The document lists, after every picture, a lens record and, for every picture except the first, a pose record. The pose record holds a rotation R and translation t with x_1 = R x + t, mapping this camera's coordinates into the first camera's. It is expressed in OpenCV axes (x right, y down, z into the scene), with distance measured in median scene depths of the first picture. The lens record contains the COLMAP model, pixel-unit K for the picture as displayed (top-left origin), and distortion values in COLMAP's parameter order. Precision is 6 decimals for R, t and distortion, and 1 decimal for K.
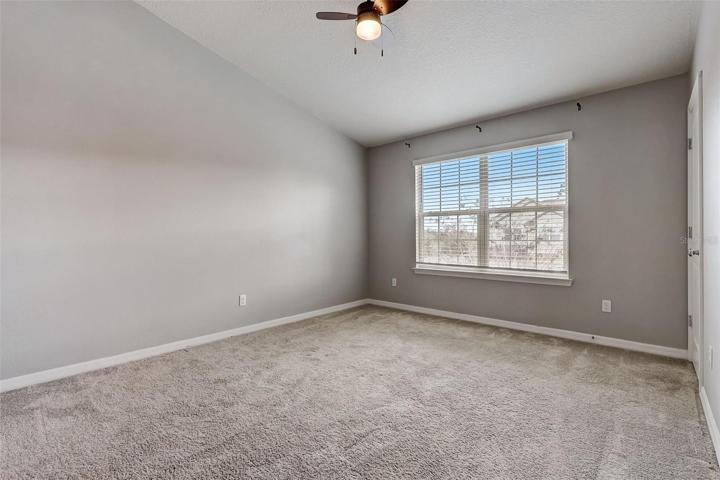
lens RADIAL K [[327.6, 0, 357.8], [0, 327.6, 238.3], [0, 0, 1]] dist [0.001653, 0.000553]
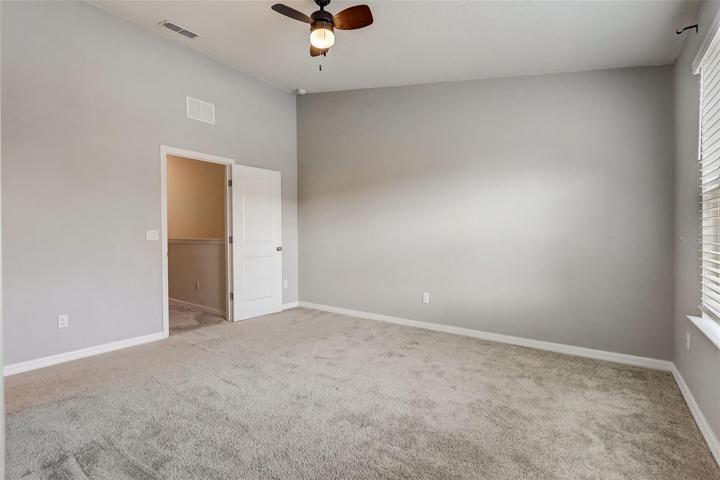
lens RADIAL K [[327.6, 0, 357.8], [0, 327.6, 238.3], [0, 0, 1]] dist [0.001653, 0.000553]
pose [[0.100941, 0.014759, -0.994783, 0.823734], [0.004029, 0.999876, 0.015244, -0.028109], [0.994884, -0.005547, 0.100869, 0.786159]]
